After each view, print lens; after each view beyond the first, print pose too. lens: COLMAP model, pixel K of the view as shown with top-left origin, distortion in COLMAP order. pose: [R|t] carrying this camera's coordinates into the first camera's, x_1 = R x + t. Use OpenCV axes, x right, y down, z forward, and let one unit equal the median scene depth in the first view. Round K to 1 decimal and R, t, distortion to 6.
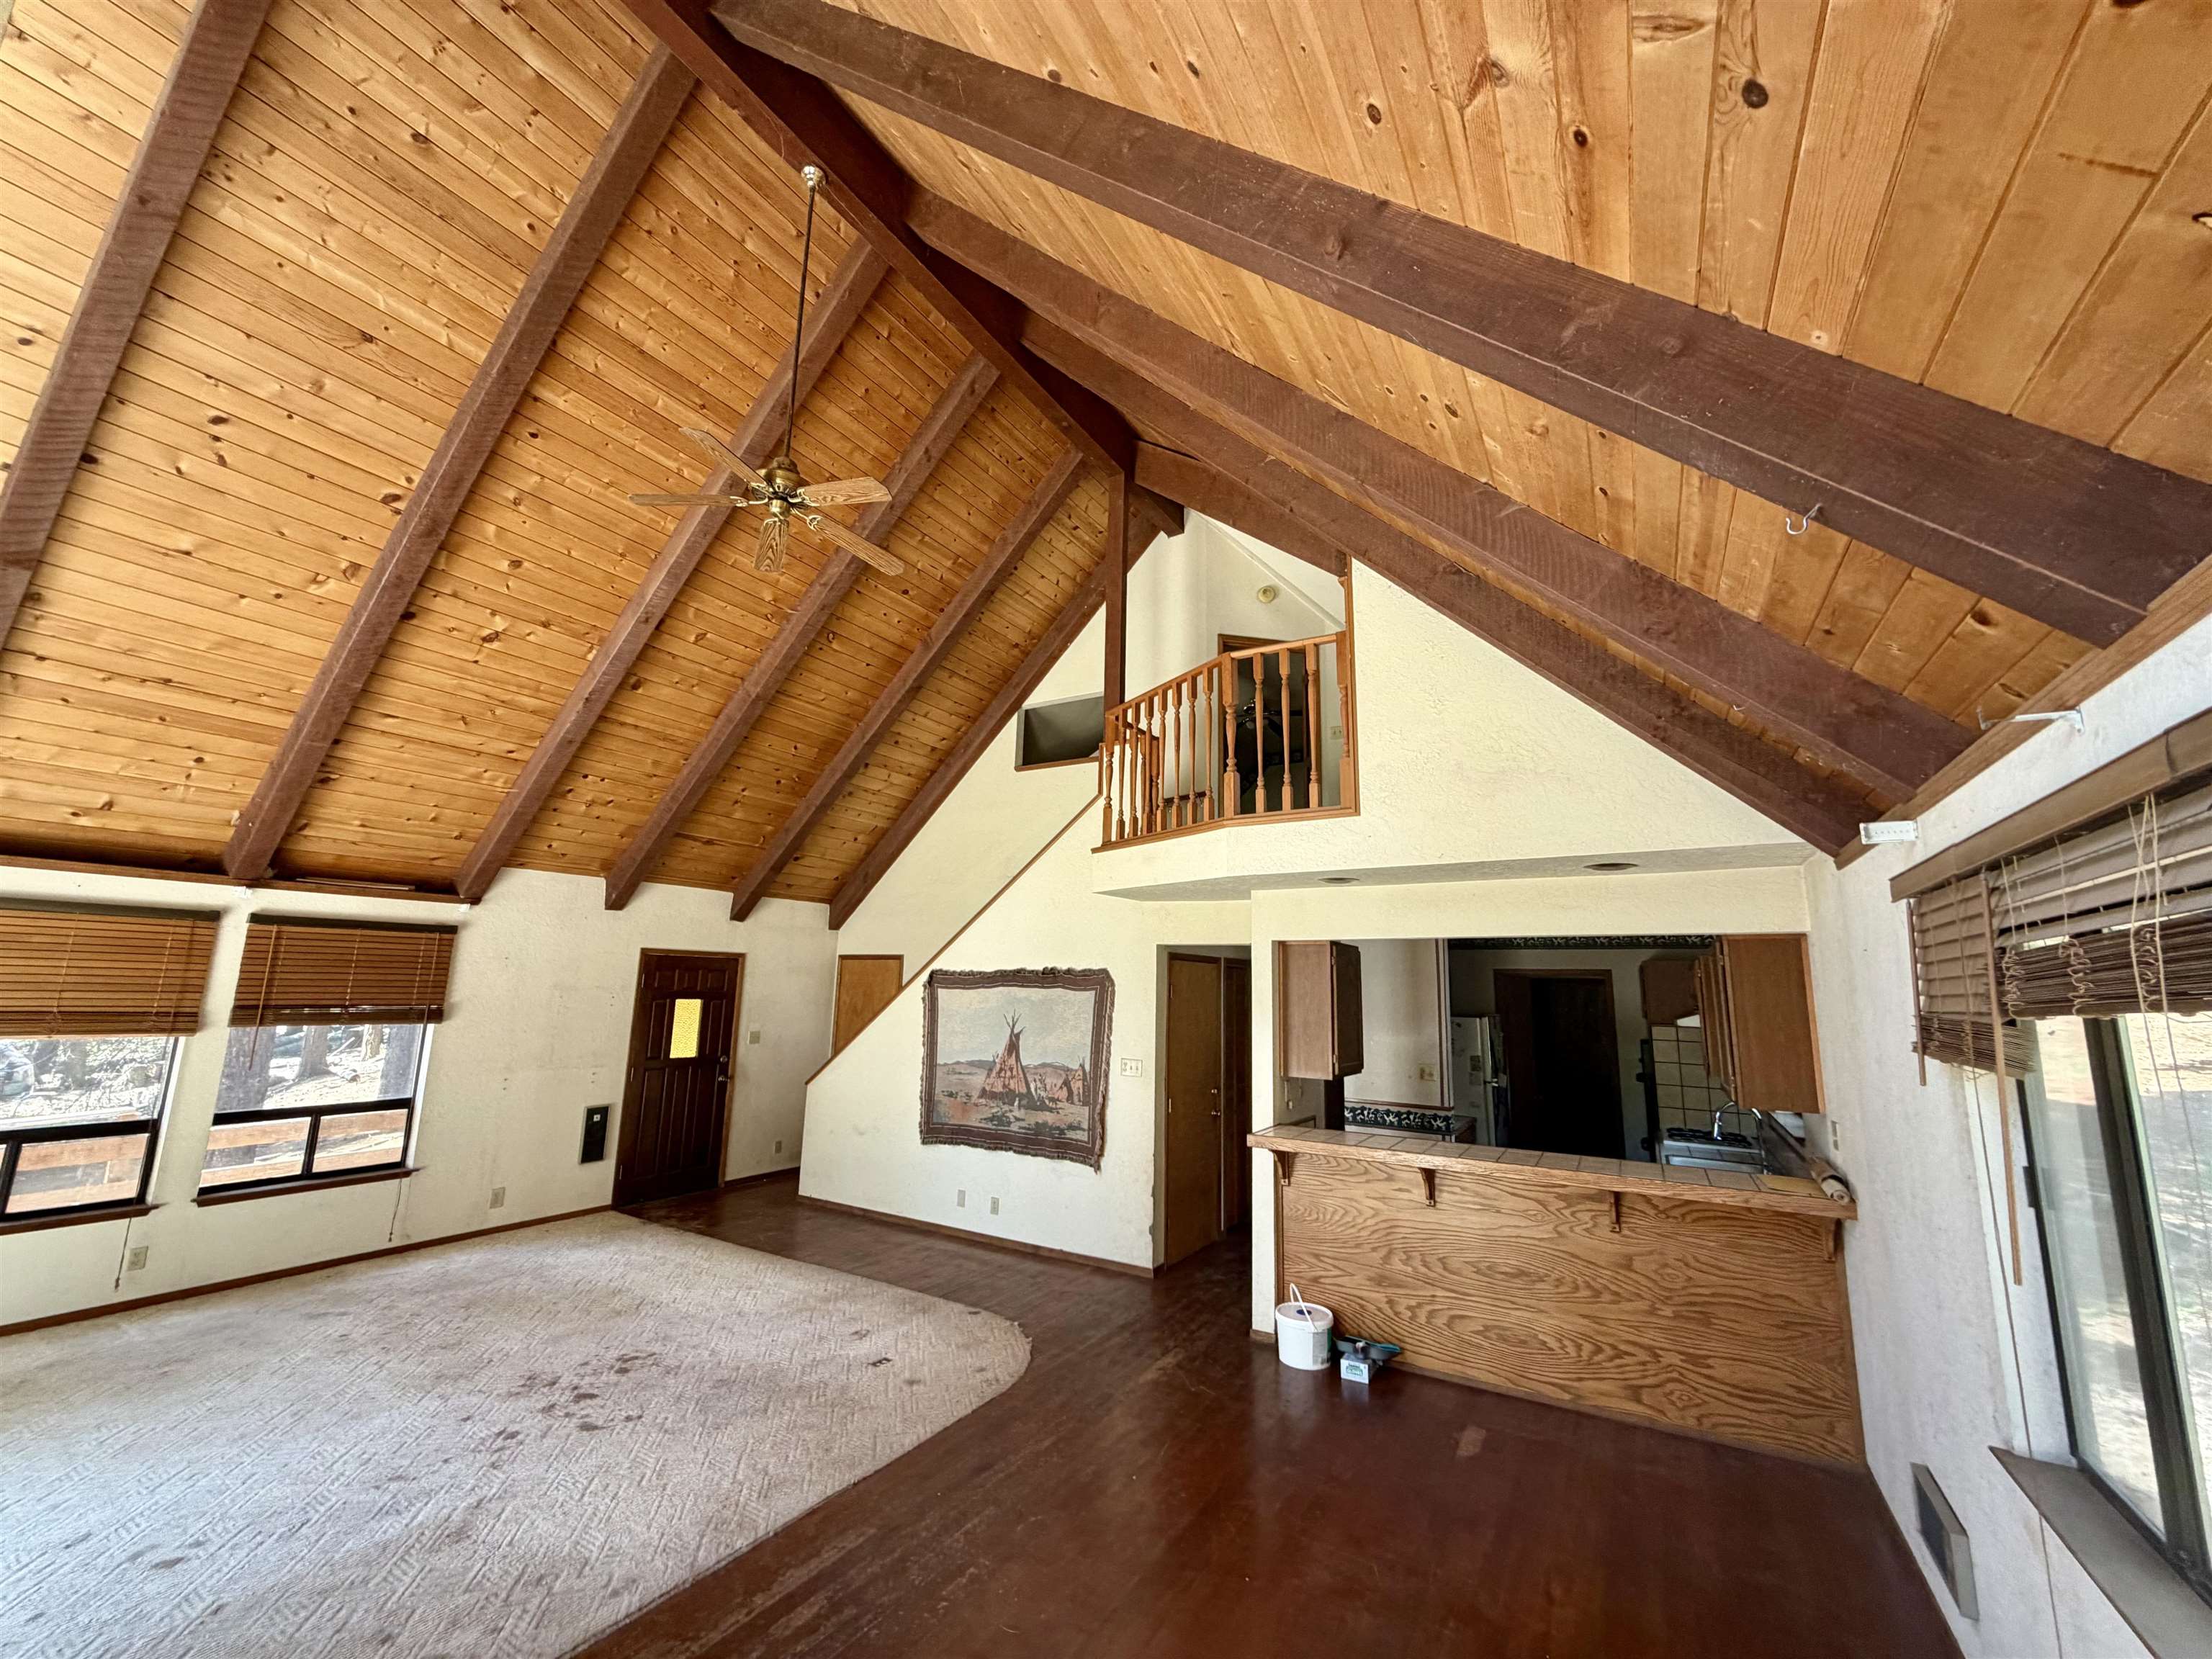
lens RADIAL K [[878.4, 0, 1098.8], [0, 878.4, 831.4], [0, 0, 1]] dist [0.000384, -0.000174]
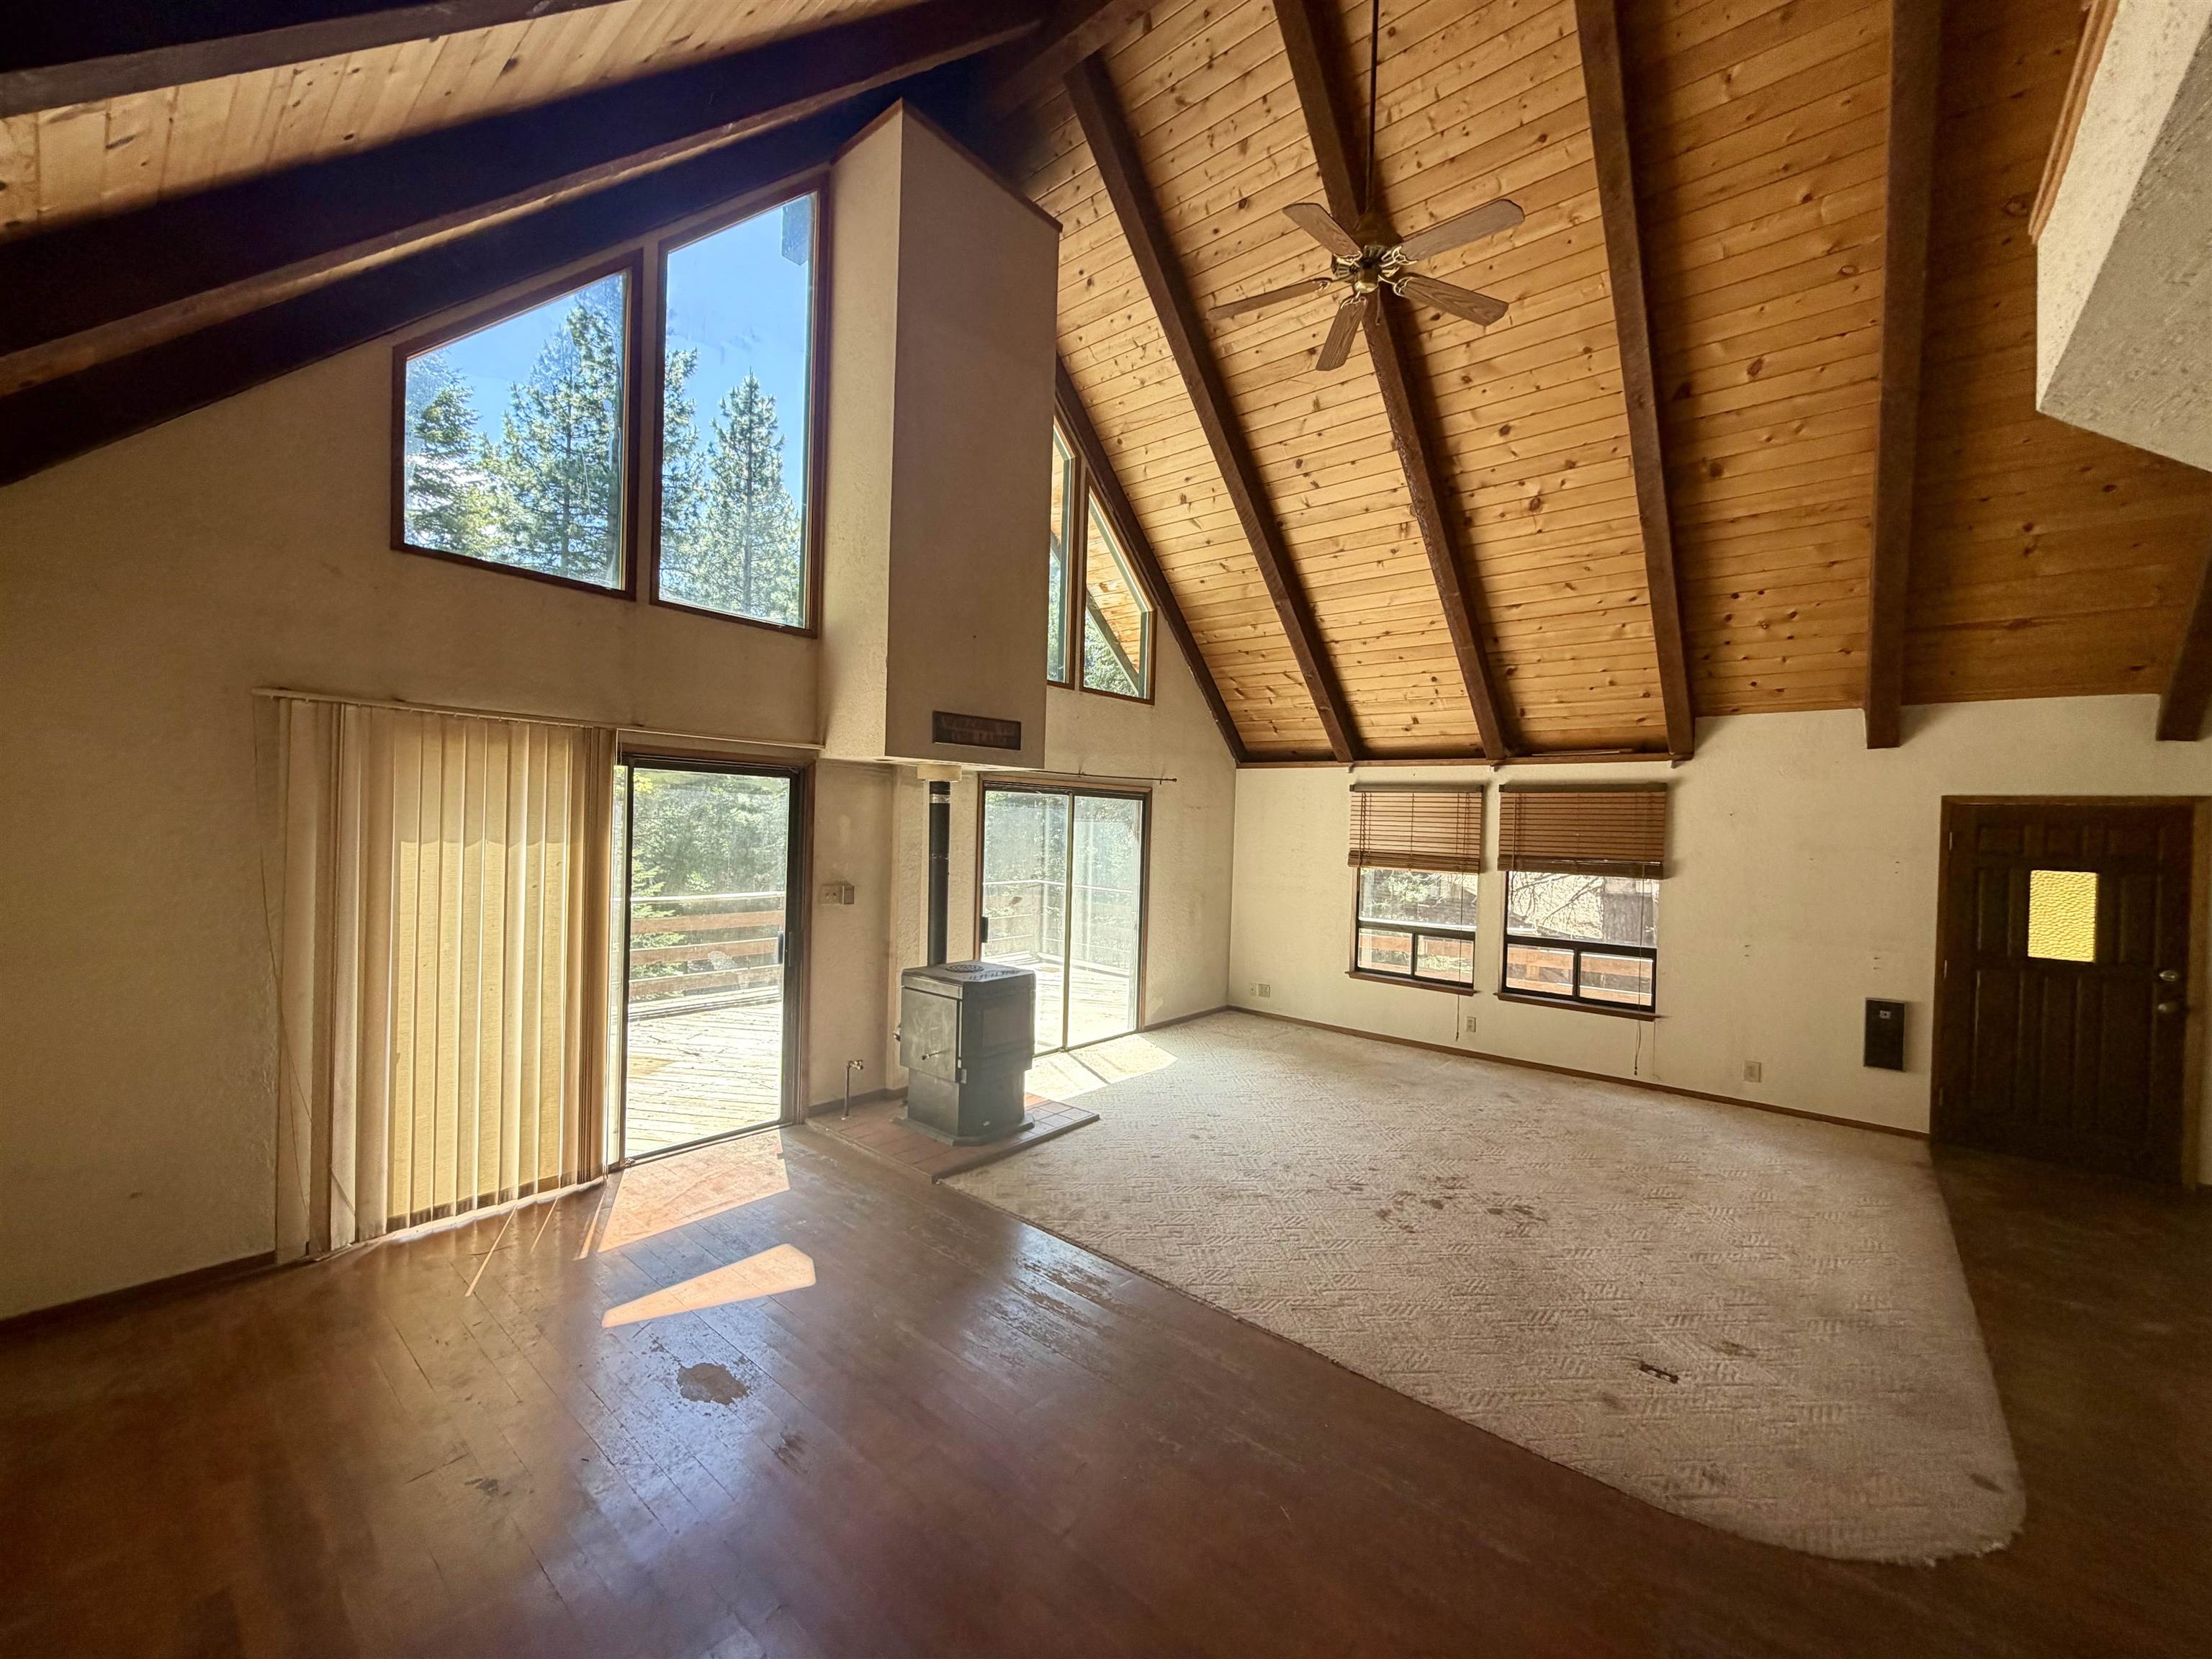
lens RADIAL K [[878.4, 0, 1098.5], [0, 878.4, 831.7], [0, 0, 1]] dist [0.000384, -0.000174]
pose [[-0.159068, -0.019456, -0.987076, 0.344185], [0.141345, 0.989057, -0.042273, 0.112325], [0.977097, -0.146243, -0.154577, 0.519112]]
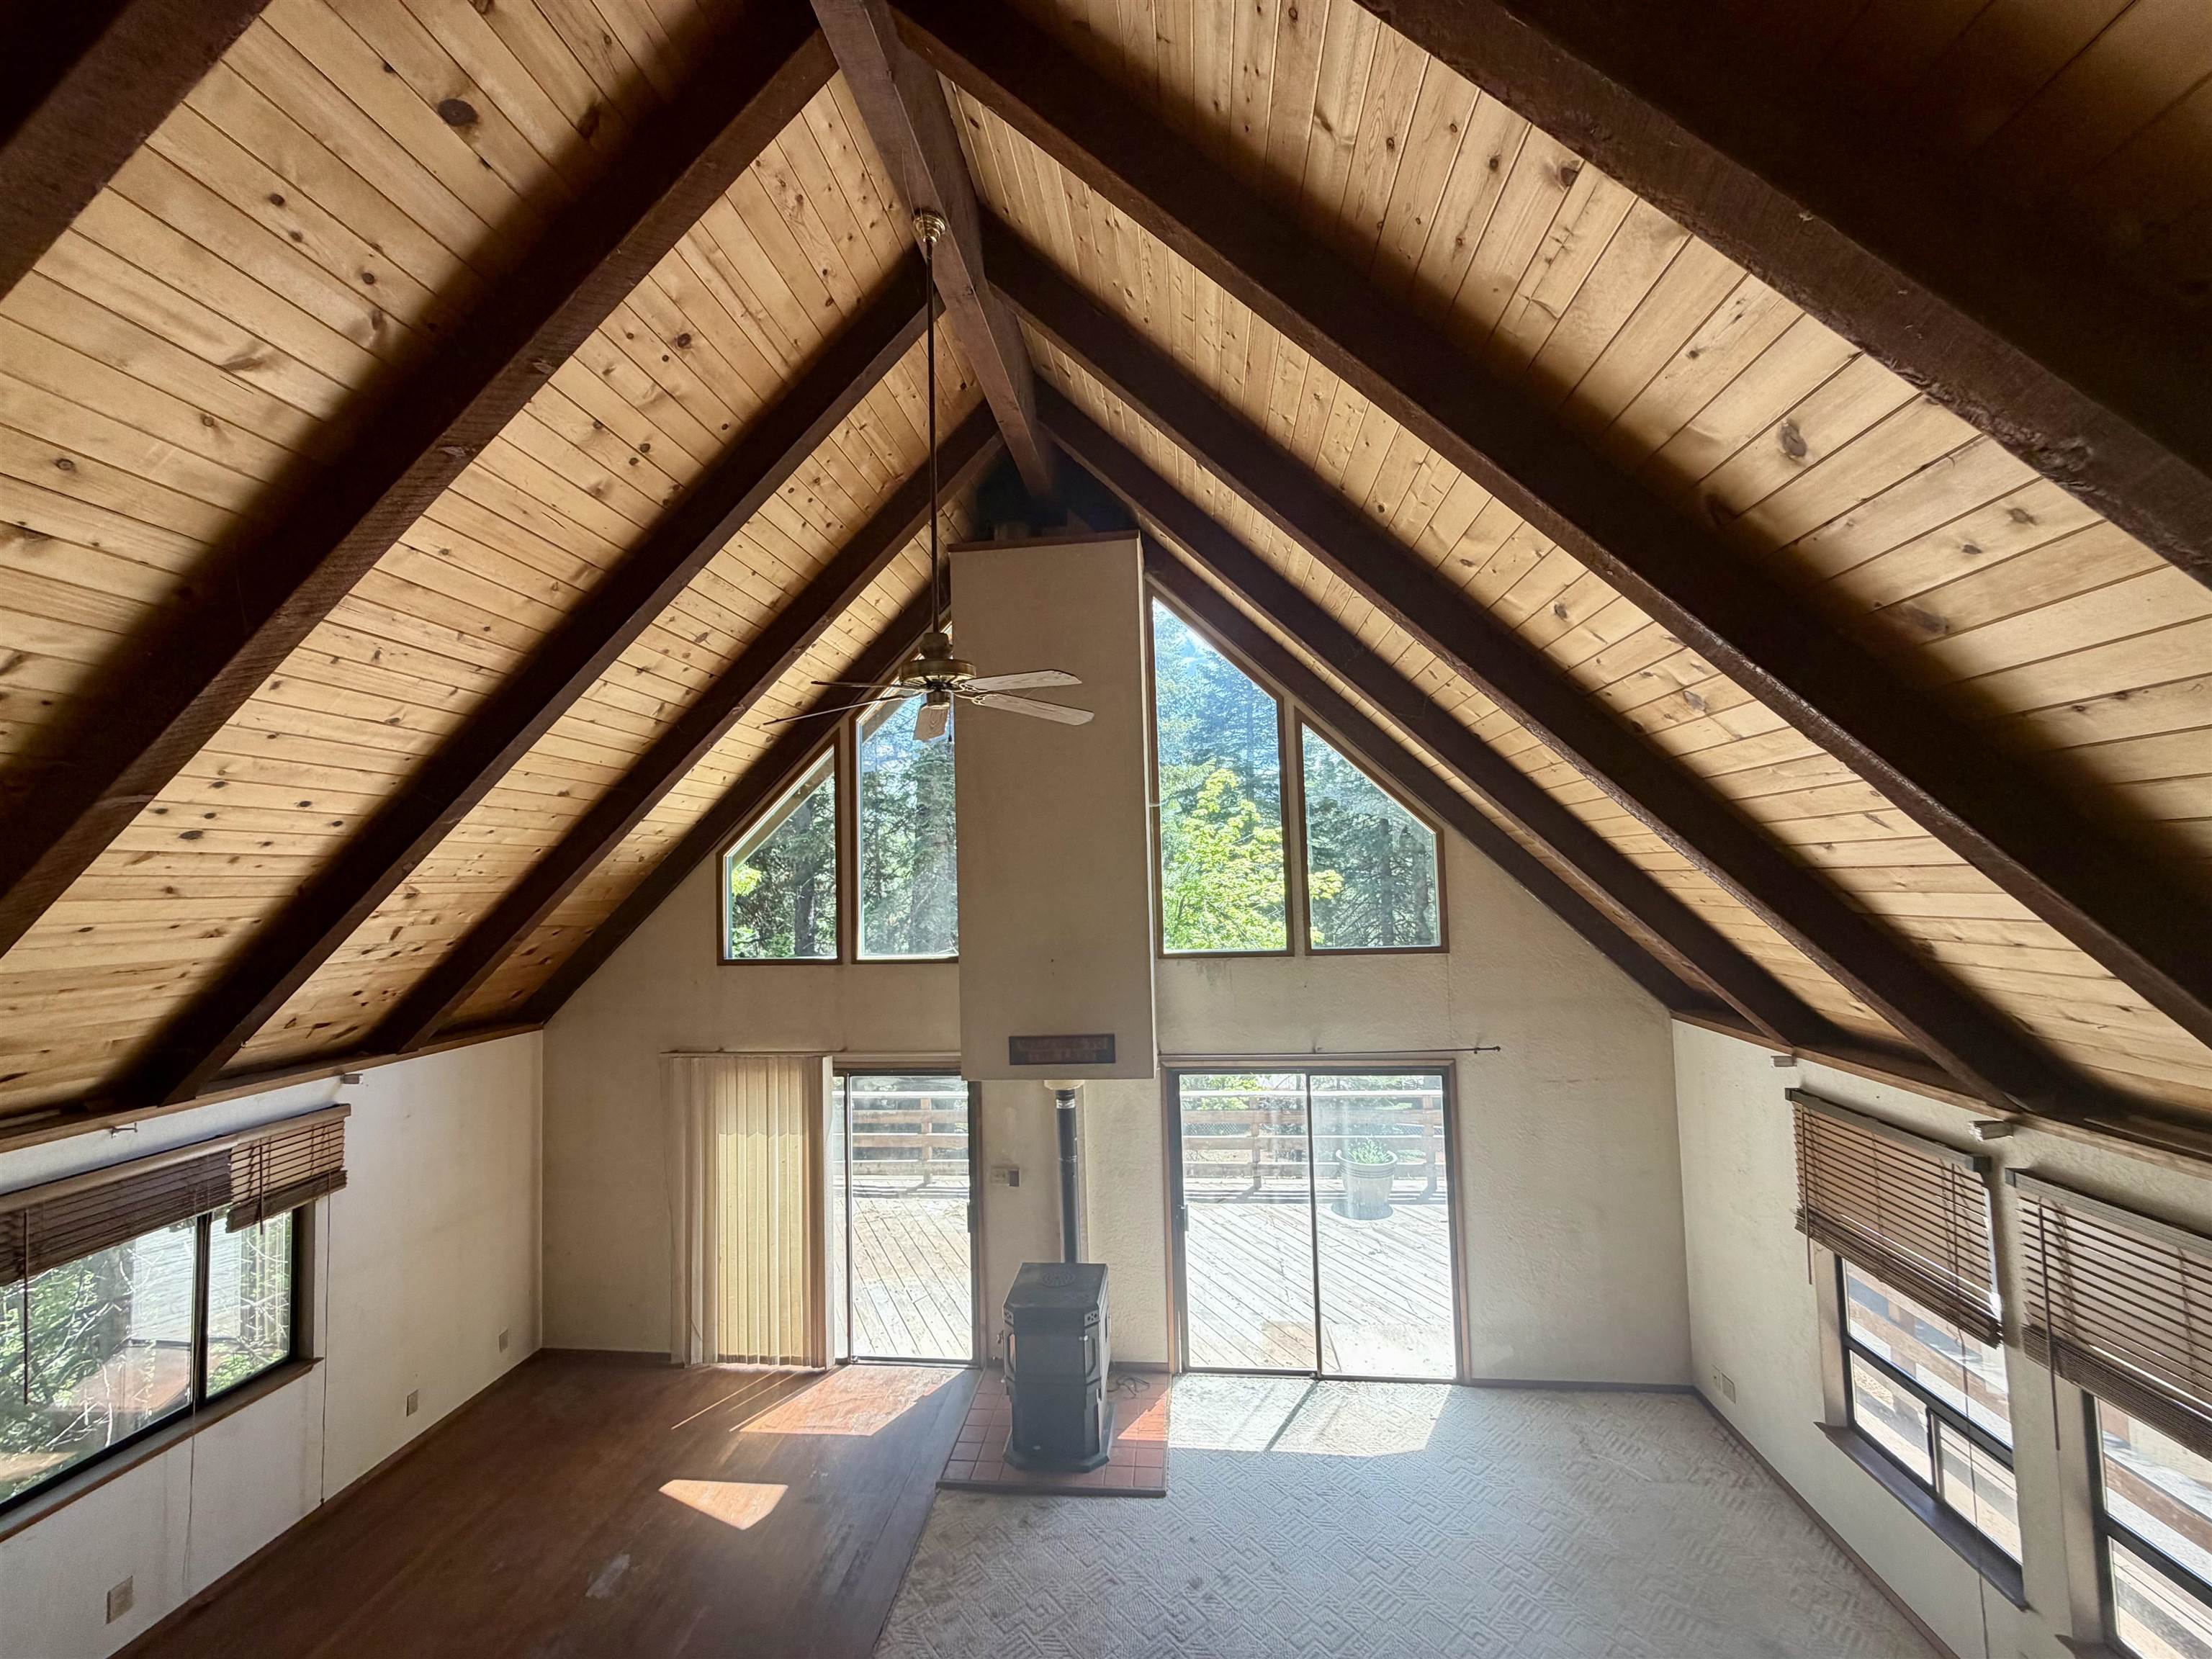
lens RADIAL K [[878.4, 0, 1099.1], [0, 878.4, 831.6], [0, 0, 1]] dist [0.000384, -0.000174]
pose [[-0.907793, -0.022305, -0.418826, -0.108984], [0.080884, 0.970530, -0.227000, -0.039278], [0.411546, -0.239945, -0.879236, 1.128090]]
